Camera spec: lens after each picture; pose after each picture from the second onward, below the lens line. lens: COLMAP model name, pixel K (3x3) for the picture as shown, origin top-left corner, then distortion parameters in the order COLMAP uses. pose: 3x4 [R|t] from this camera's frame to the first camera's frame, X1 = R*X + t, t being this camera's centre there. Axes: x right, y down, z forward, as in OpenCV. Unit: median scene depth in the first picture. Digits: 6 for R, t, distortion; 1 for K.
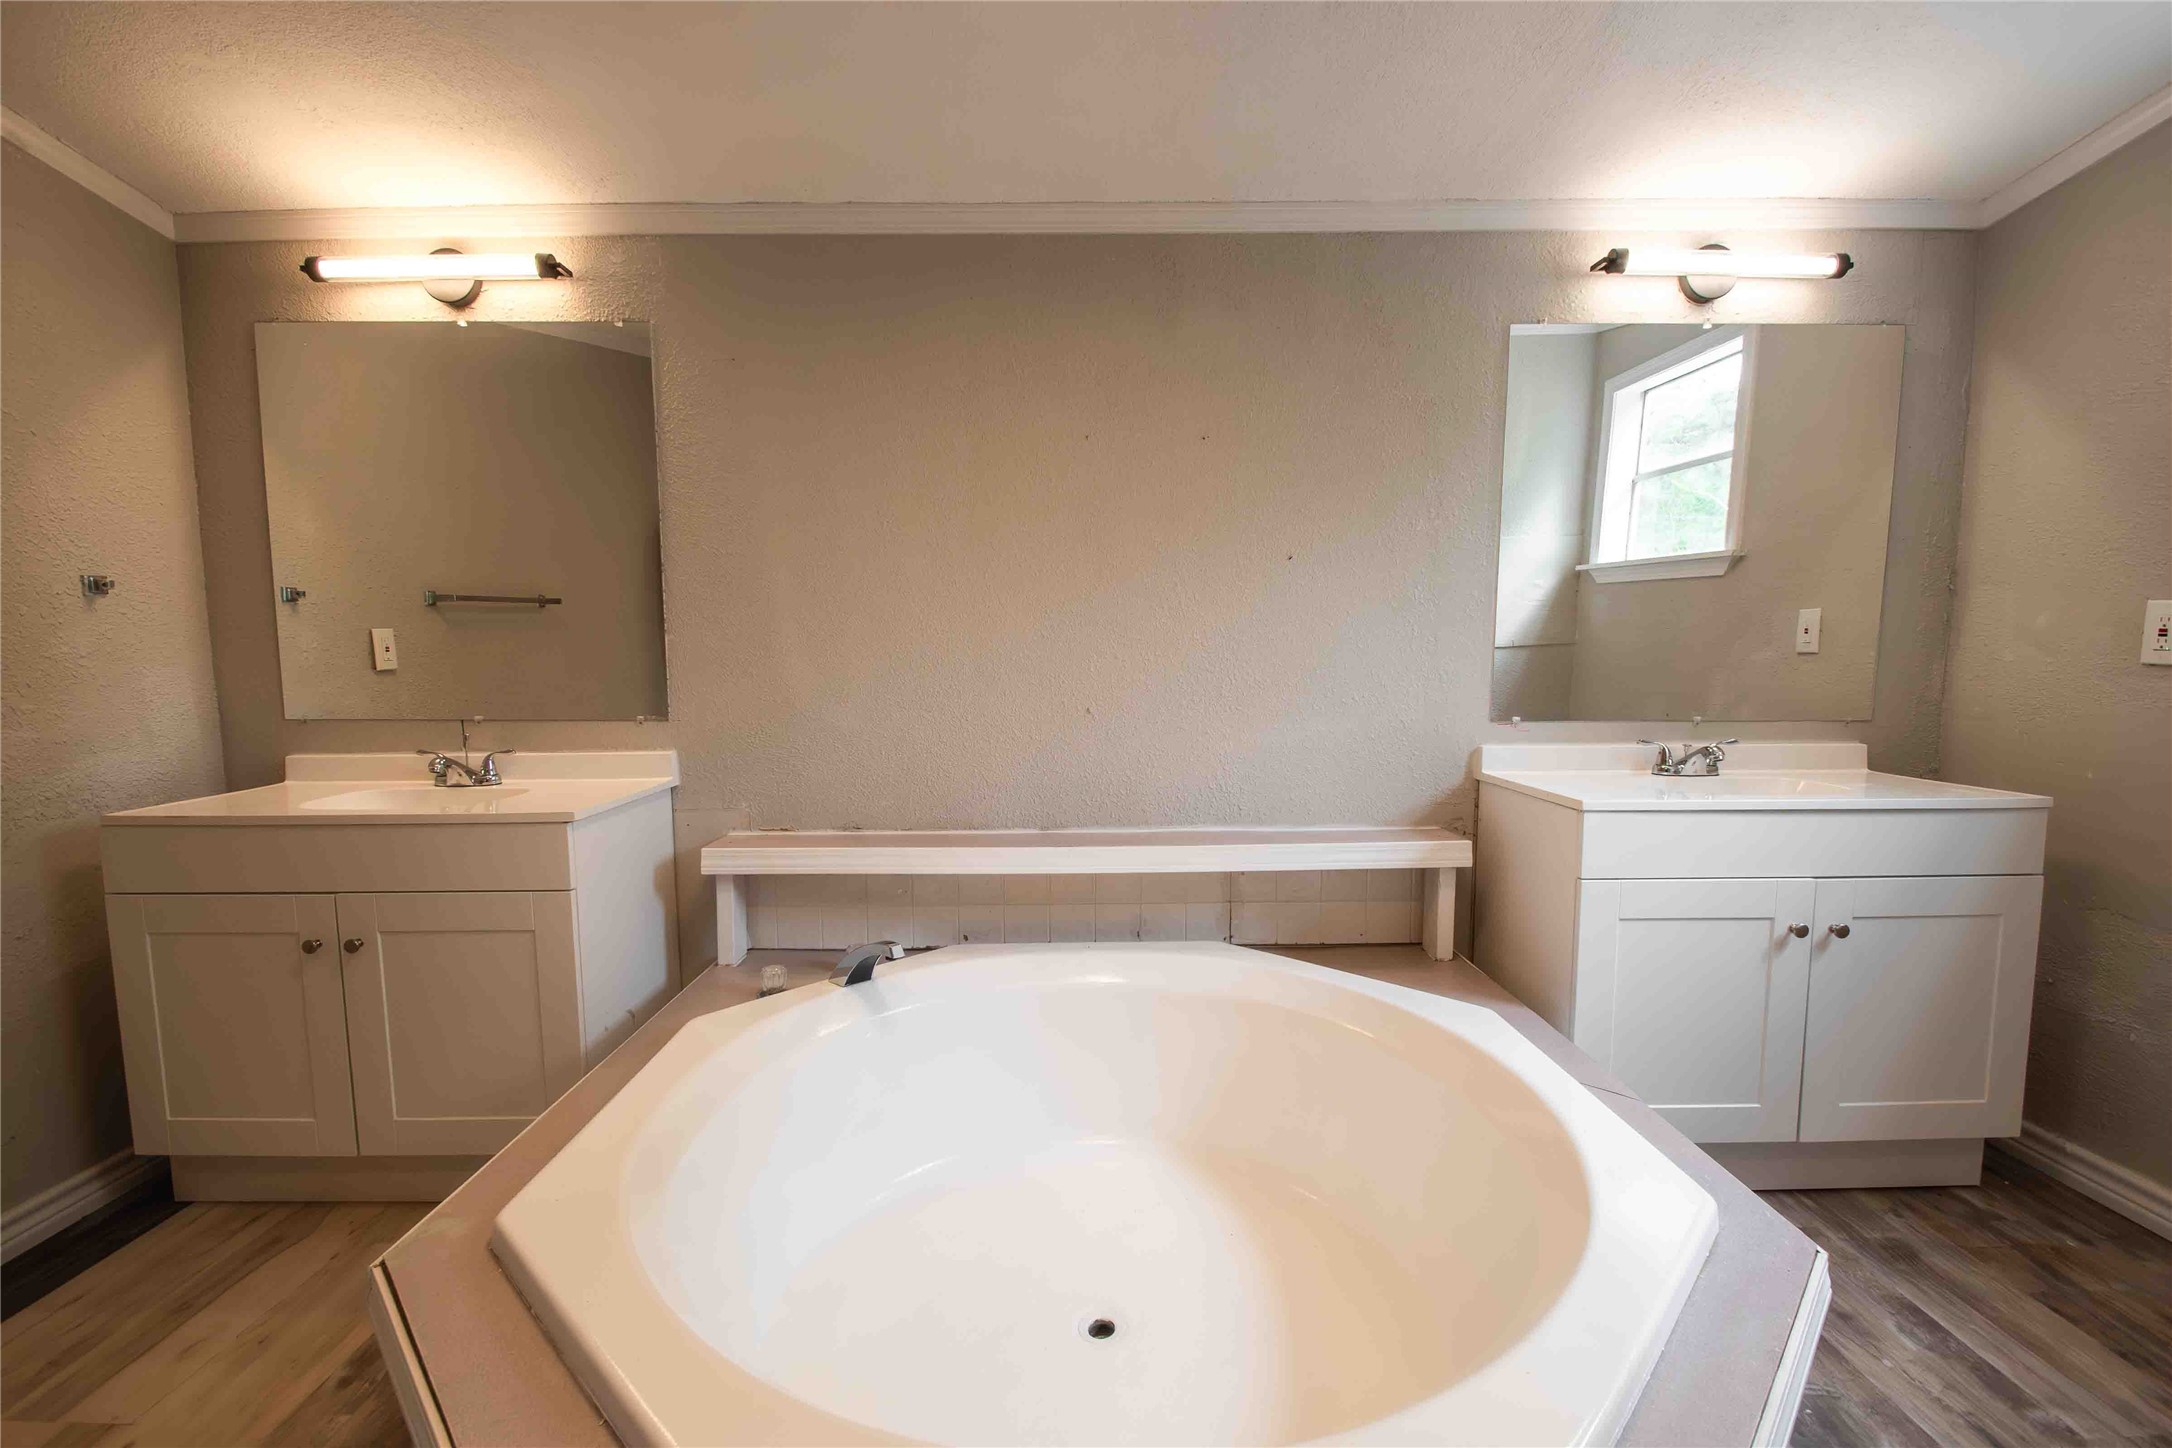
lens RADIAL K [[1014.8, 0, 1080.9], [0, 1014.8, 745.0], [0, 0, 1]] dist [0.010699, -0.018289]
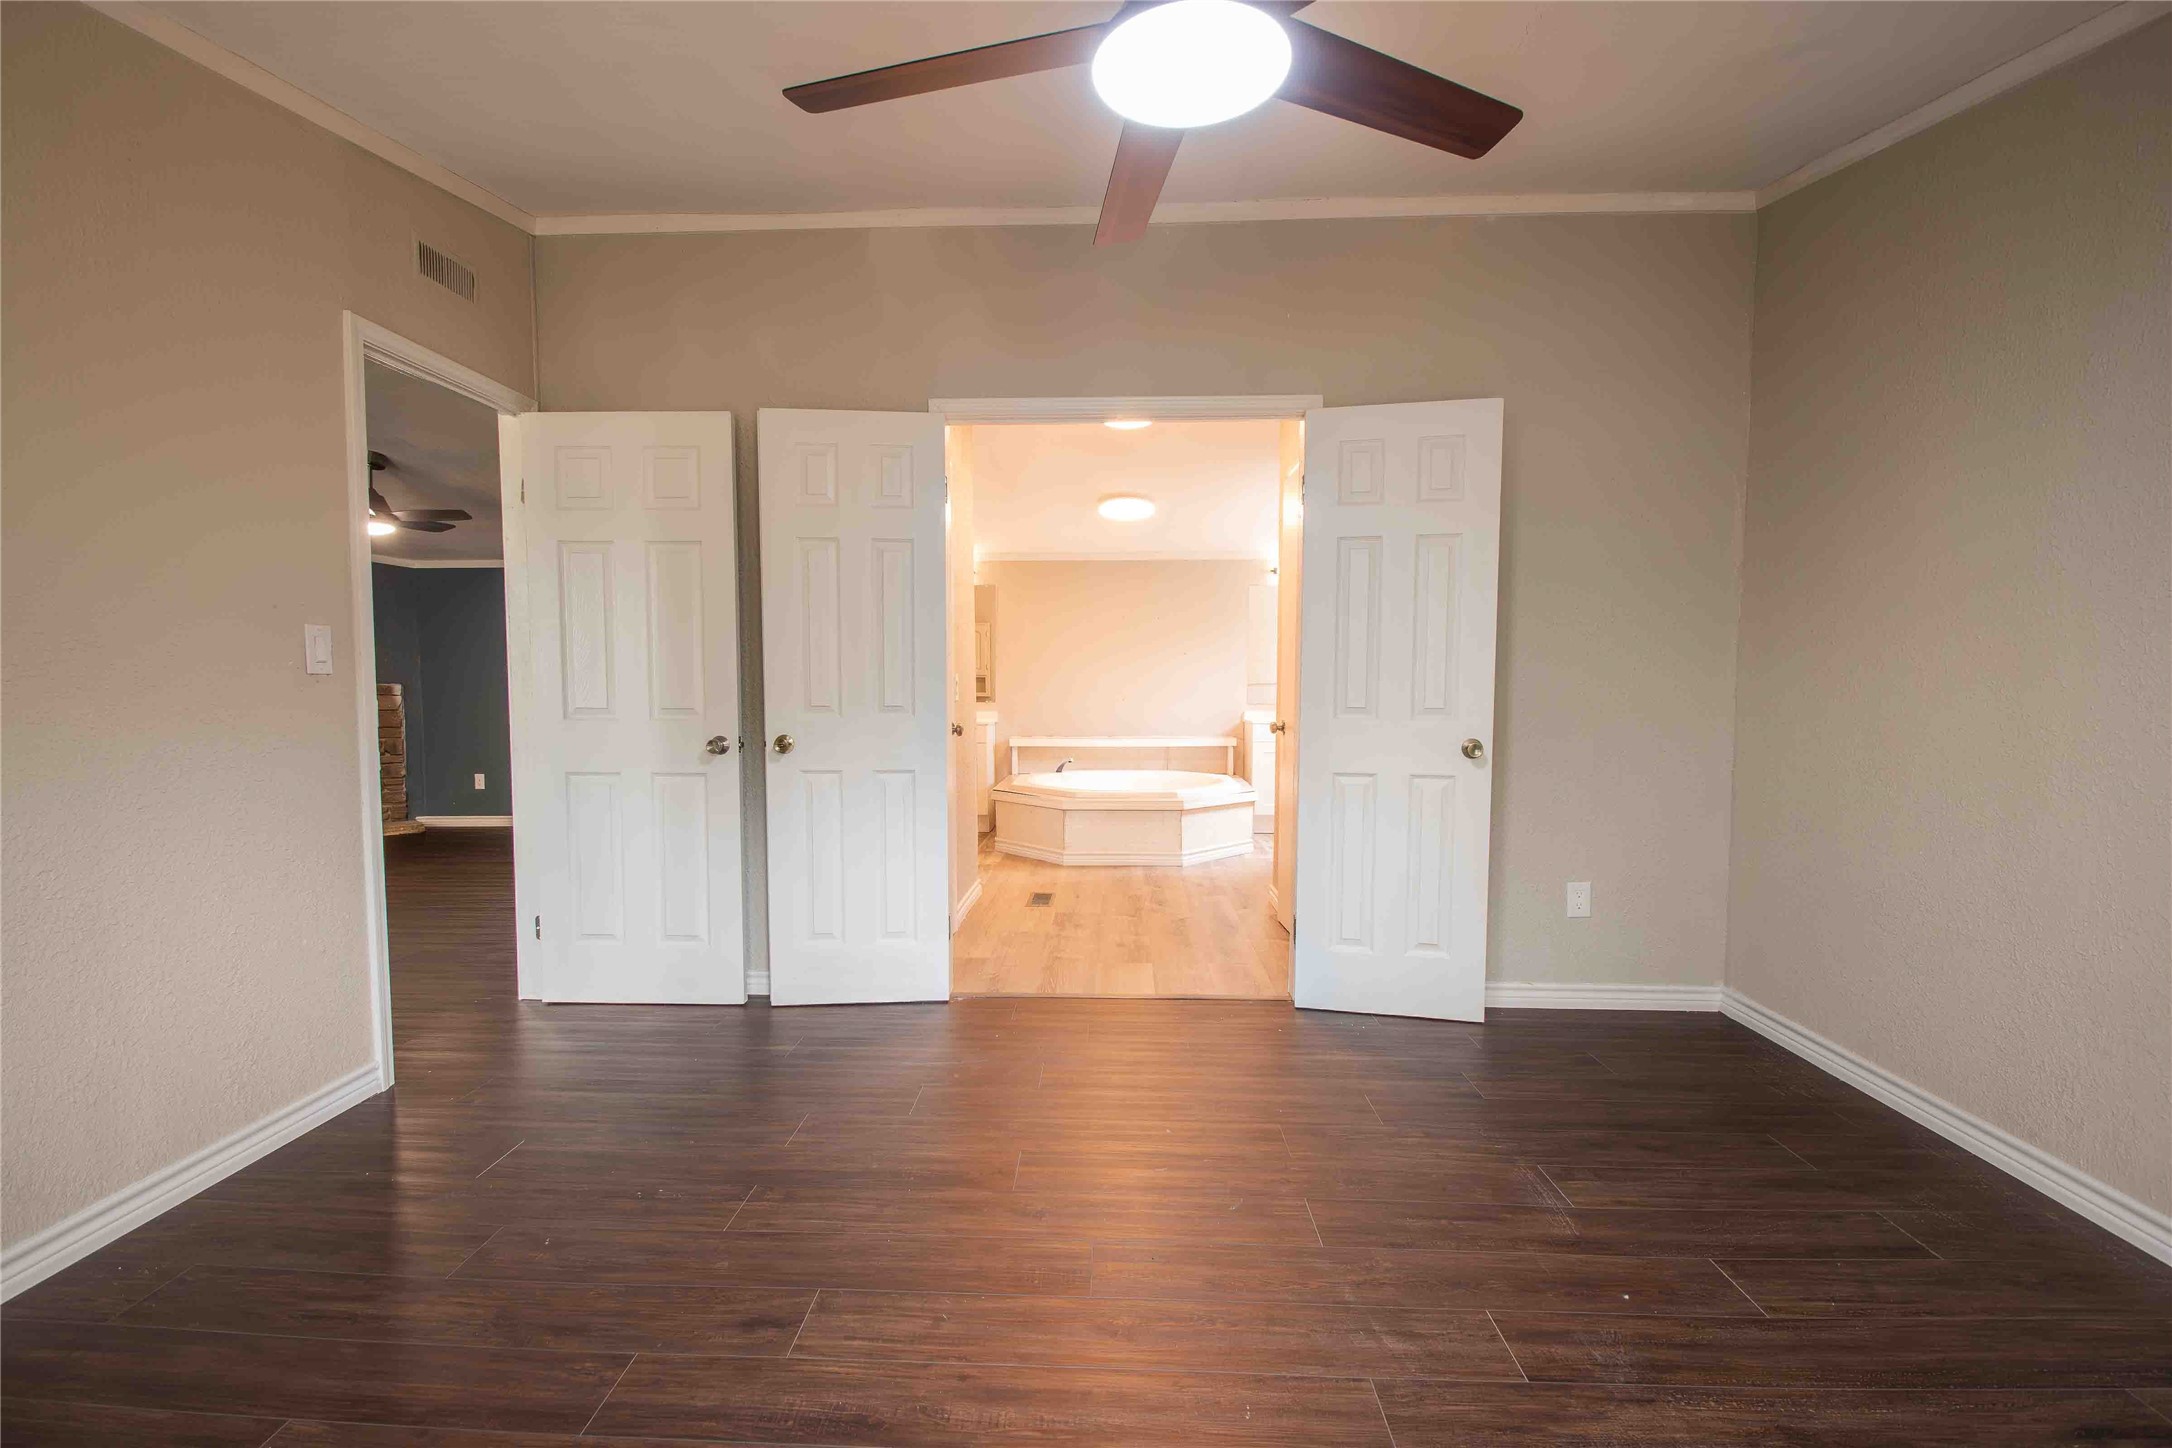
lens RADIAL K [[1014.8, 0, 1080.9], [0, 1014.8, 745.0], [0, 0, 1]] dist [0.010699, -0.018289]
pose [[0.998933, 0.014613, -0.043807, 0.014866], [-0.016035, 0.999350, -0.032277, 0.228094], [0.043307, 0.032945, 0.998518, -2.311654]]
